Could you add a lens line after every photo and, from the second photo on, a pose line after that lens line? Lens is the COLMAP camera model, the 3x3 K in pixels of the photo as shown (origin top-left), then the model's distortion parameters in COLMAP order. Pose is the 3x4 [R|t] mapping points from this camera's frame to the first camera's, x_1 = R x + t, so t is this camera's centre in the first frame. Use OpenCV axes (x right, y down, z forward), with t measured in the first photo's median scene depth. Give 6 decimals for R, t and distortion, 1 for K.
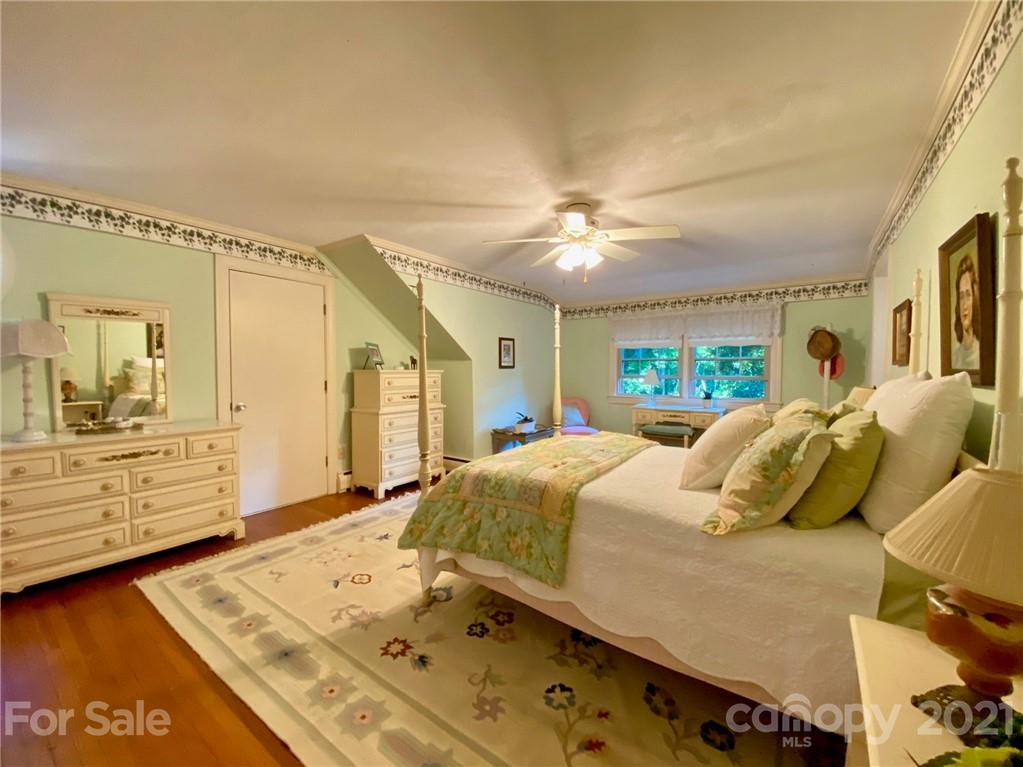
lens RADIAL K [[414.7, 0, 511.5], [0, 414.7, 386.6], [0, 0, 1]] dist [-0.000357, -0.000701]
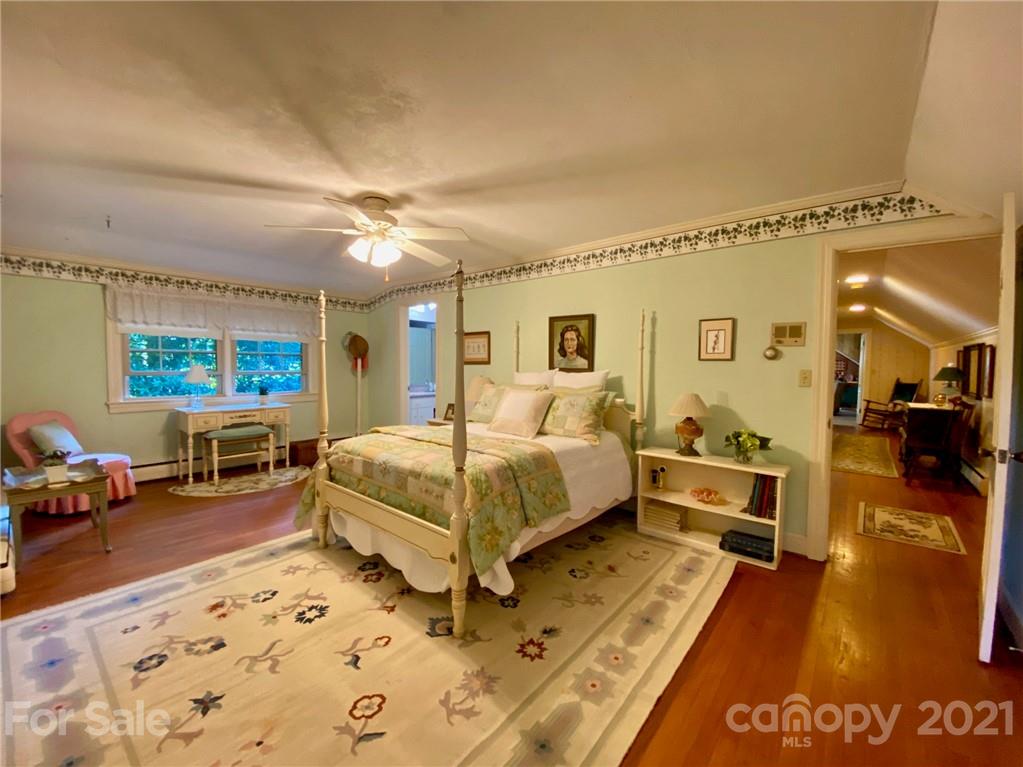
lens RADIAL K [[414.7, 0, 510.3], [0, 414.7, 381.0], [0, 0, 1]] dist [-0.000357, -0.000701]
pose [[0.069715, -0.035579, 0.996932, -0.995984], [0.031643, 0.998940, 0.033438, -0.036654], [-0.997065, 0.029215, 0.070767, 0.769044]]
